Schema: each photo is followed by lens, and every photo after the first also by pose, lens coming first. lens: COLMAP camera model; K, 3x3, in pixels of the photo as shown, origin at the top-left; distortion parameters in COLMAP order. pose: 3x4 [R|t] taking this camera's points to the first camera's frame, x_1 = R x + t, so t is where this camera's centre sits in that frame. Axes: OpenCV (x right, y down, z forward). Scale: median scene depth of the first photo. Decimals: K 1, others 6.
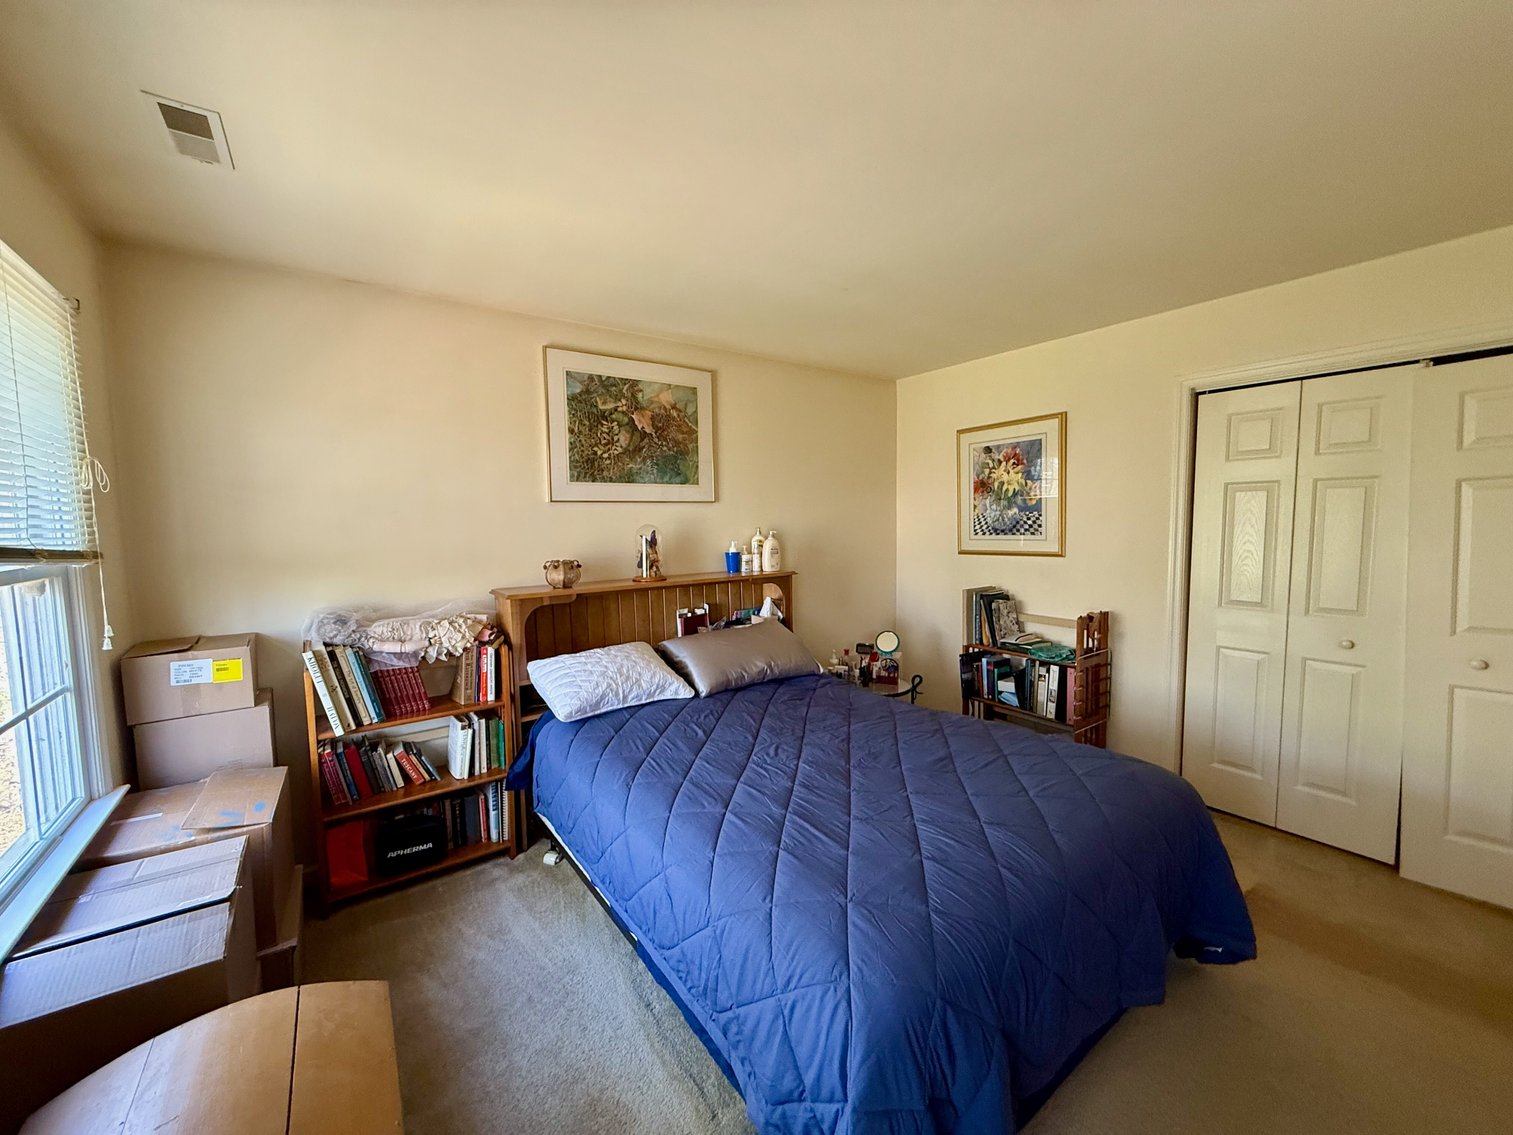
lens RADIAL K [[602.4, 0, 753.7], [0, 602.4, 569.4], [0, 0, 1]] dist [-0.000048, 0.000457]
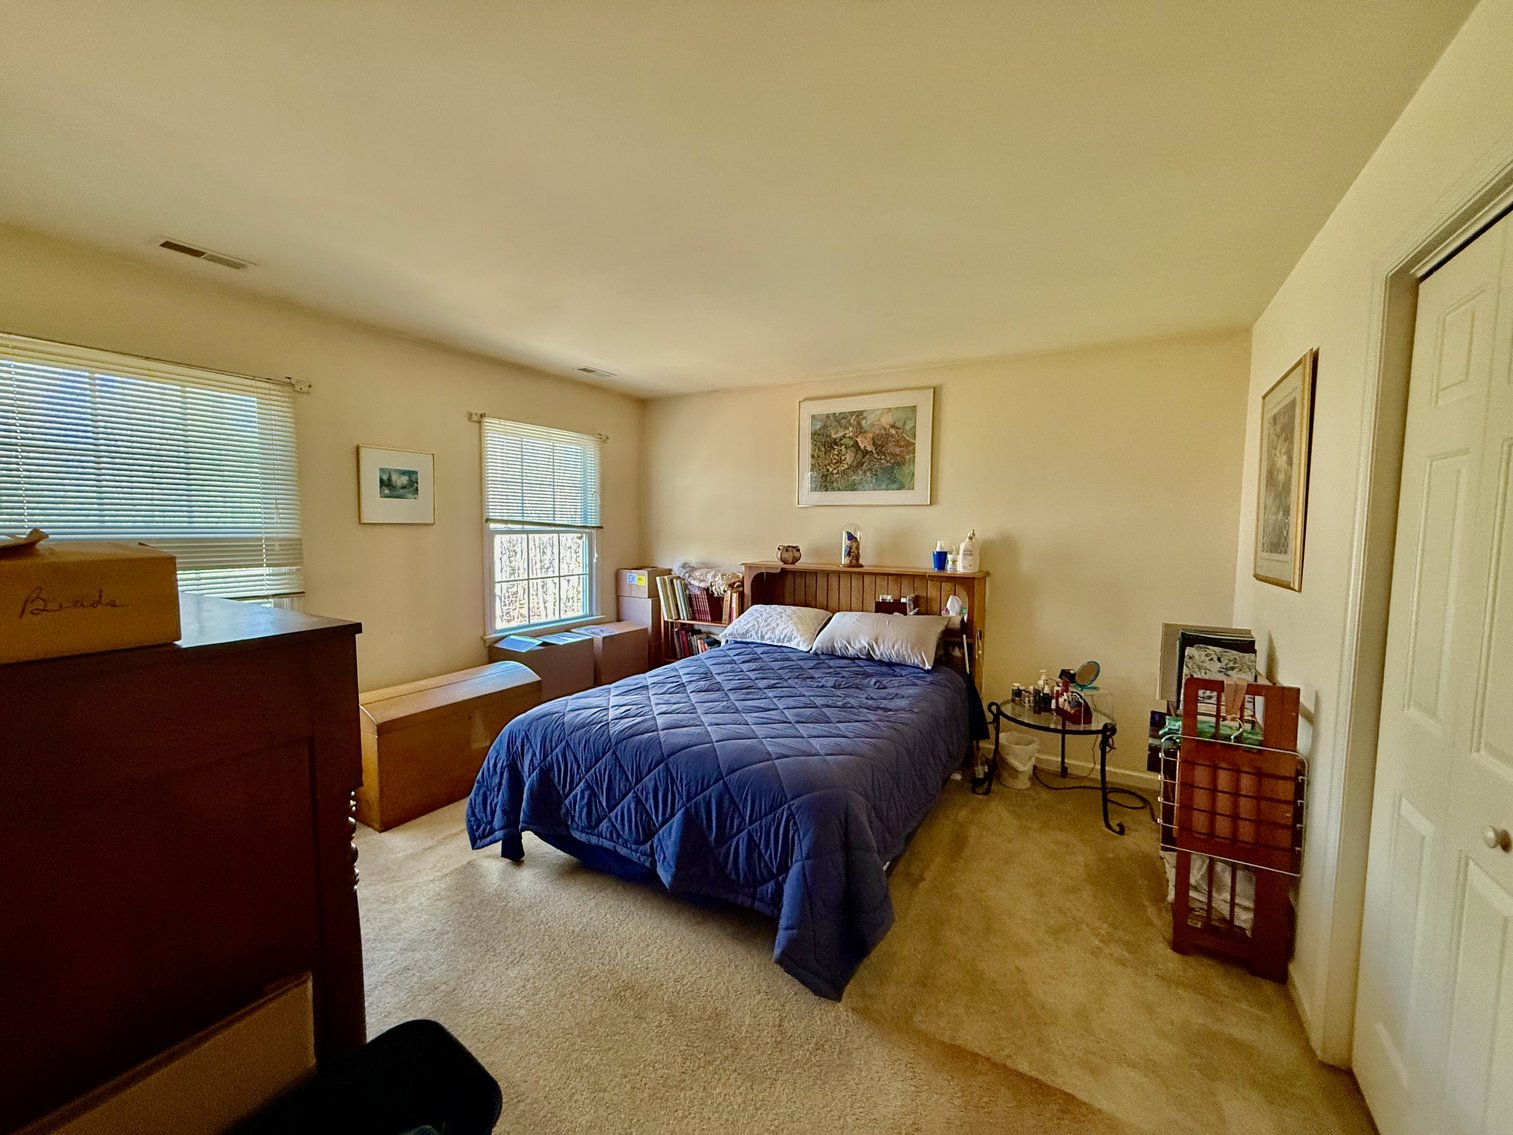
lens RADIAL K [[602.4, 0, 753.7], [0, 602.4, 569.4], [0, 0, 1]] dist [-0.000048, 0.000457]
pose [[0.413150, 0.087680, -0.906432, 0.903831], [-0.092997, 0.994213, 0.053783, -0.025771], [0.905902, 0.062076, 0.418913, 0.276071]]
